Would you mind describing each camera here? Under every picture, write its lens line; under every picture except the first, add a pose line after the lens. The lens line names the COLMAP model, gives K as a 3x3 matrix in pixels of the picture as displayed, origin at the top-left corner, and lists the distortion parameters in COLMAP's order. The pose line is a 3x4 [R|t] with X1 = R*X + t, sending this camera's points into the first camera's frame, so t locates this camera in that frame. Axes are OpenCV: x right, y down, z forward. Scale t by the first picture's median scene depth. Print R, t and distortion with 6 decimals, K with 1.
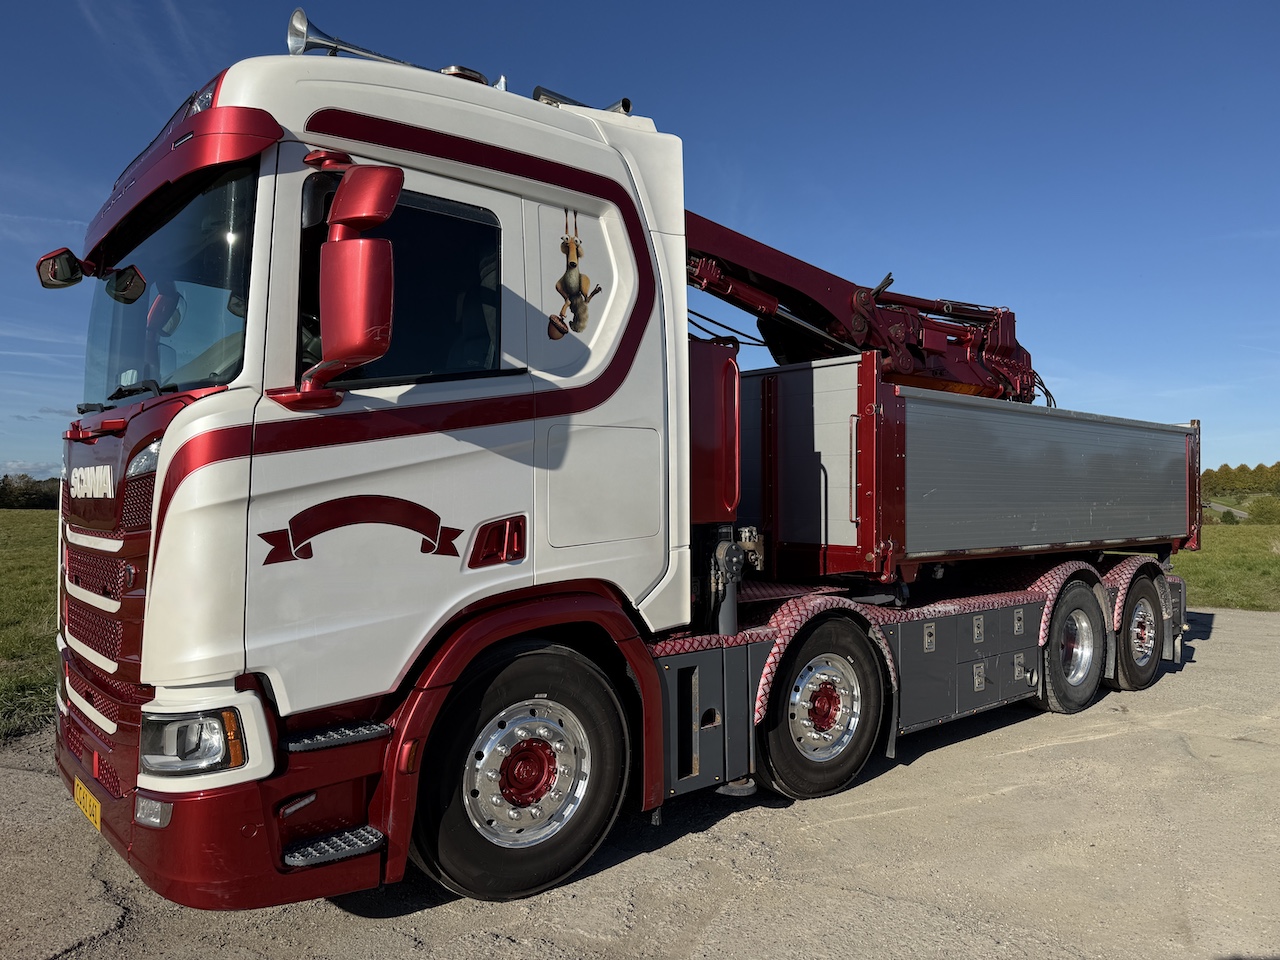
lens RADIAL K [[907.1, 0, 626.8], [0, 907.1, 476.8], [0, 0, 1]] dist [0.054180, -0.108167]
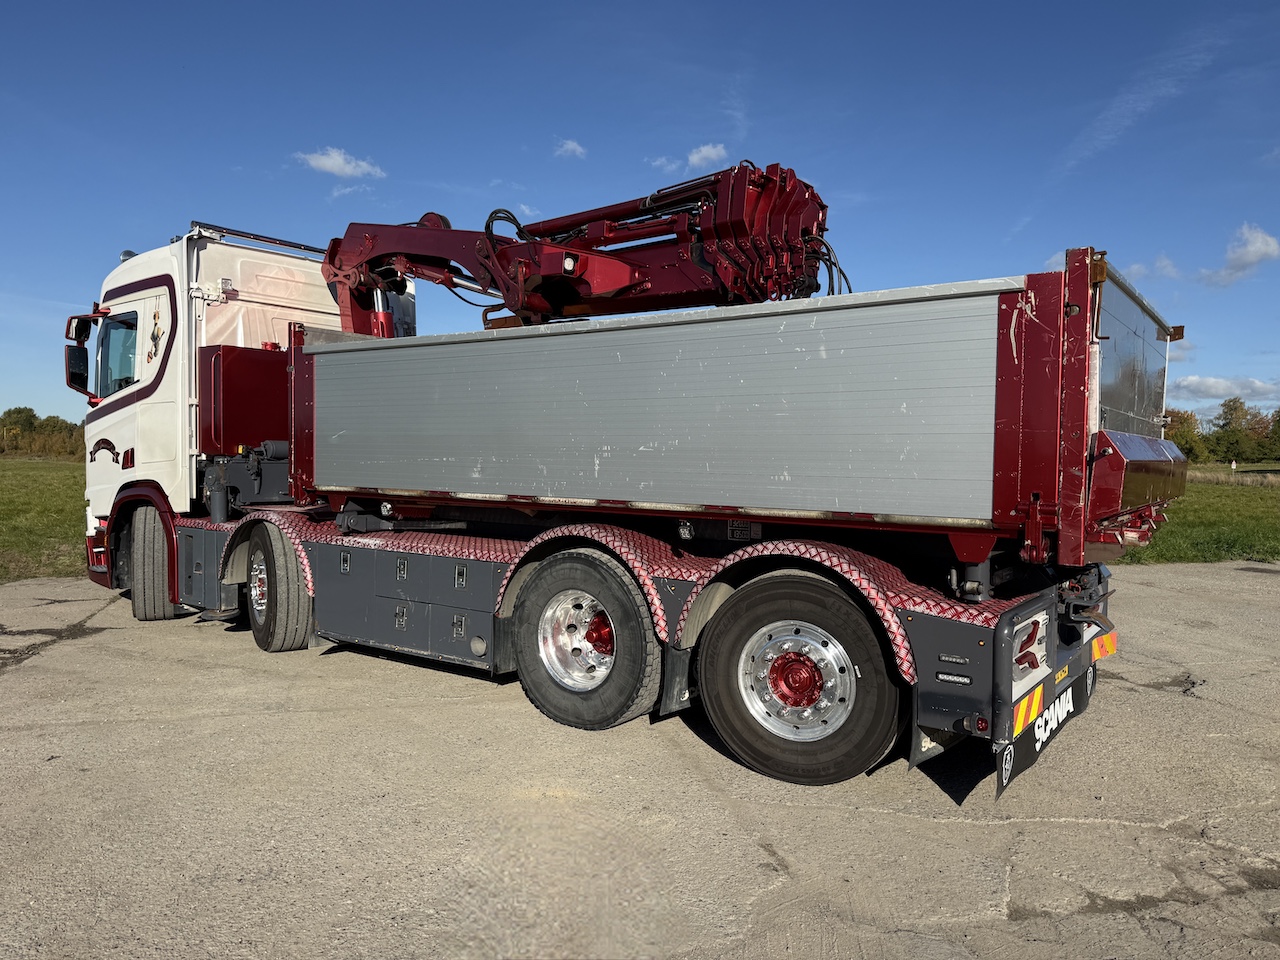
lens RADIAL K [[907.1, 0, 626.8], [0, 907.1, 476.8], [0, 0, 1]] dist [0.054180, -0.108167]
pose [[0.223174, 0.022901, -0.974510, 2.451047], [0.008977, 0.999633, 0.025547, 0.072136], [0.974737, -0.014450, 0.222886, 1.776200]]
